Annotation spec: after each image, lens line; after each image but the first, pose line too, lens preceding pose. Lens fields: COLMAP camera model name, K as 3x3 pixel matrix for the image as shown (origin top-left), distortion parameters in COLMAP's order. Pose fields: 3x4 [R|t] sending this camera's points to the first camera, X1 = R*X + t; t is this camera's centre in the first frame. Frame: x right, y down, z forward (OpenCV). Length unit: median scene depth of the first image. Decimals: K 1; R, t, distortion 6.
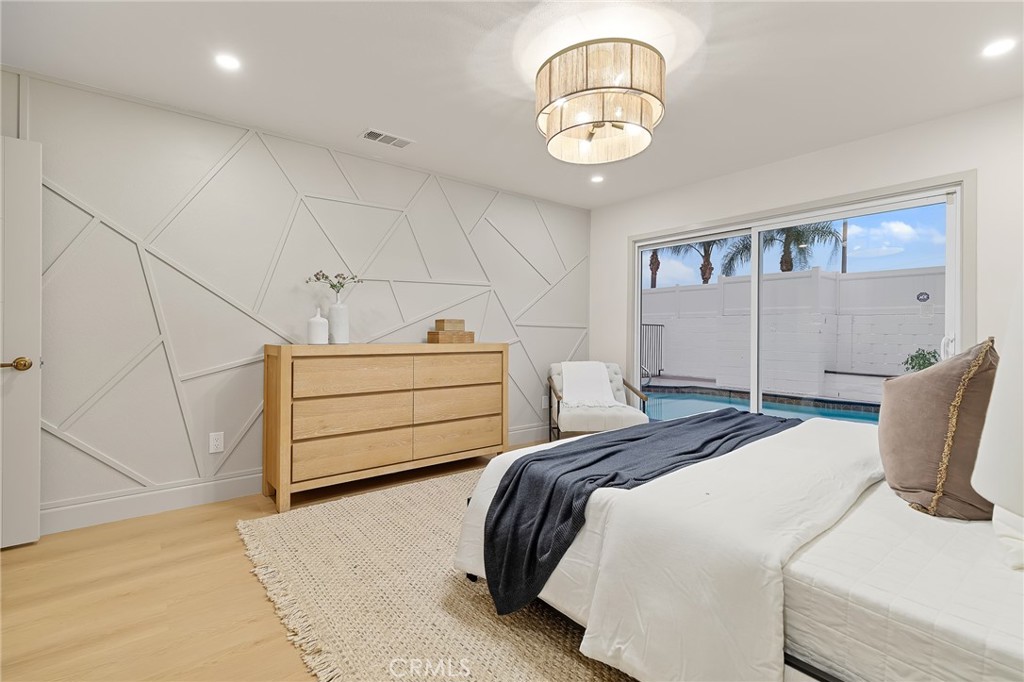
lens RADIAL K [[466.4, 0, 512.2], [0, 466.4, 336.2], [0, 0, 1]] dist [0.005490, -0.000574]
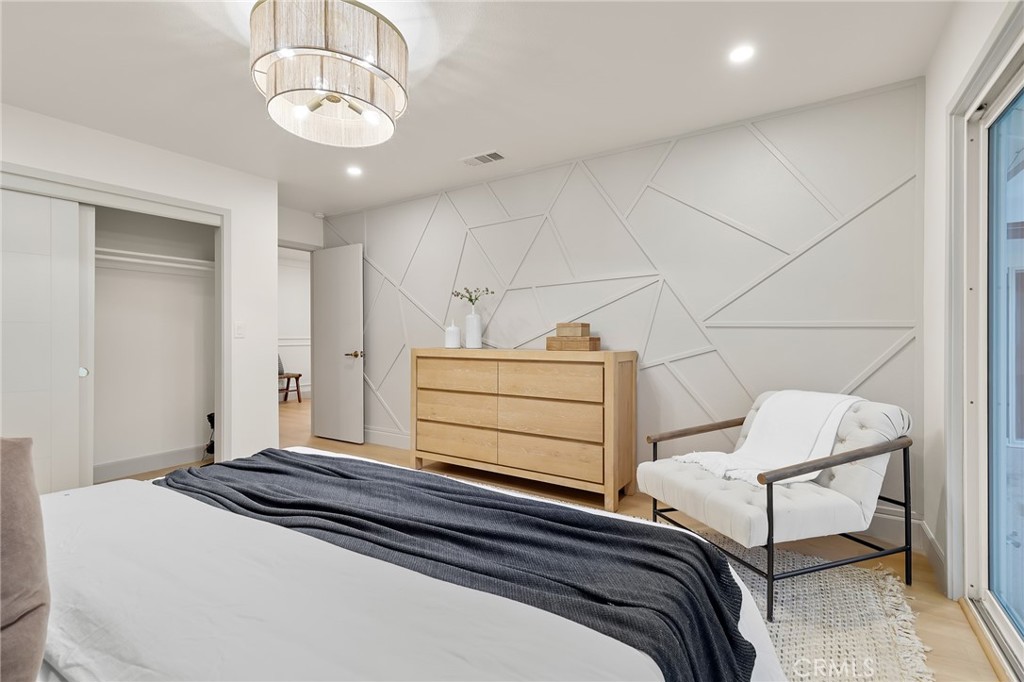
lens RADIAL K [[466.4, 0, 511.6], [0, 466.4, 345.0], [0, 0, 1]] dist [0.005490, -0.000574]
pose [[0.317372, 0.013173, -0.948210, 0.727950], [-0.005004, 0.999913, 0.012217, -0.005724], [0.948288, 0.000868, 0.317410, 0.681897]]
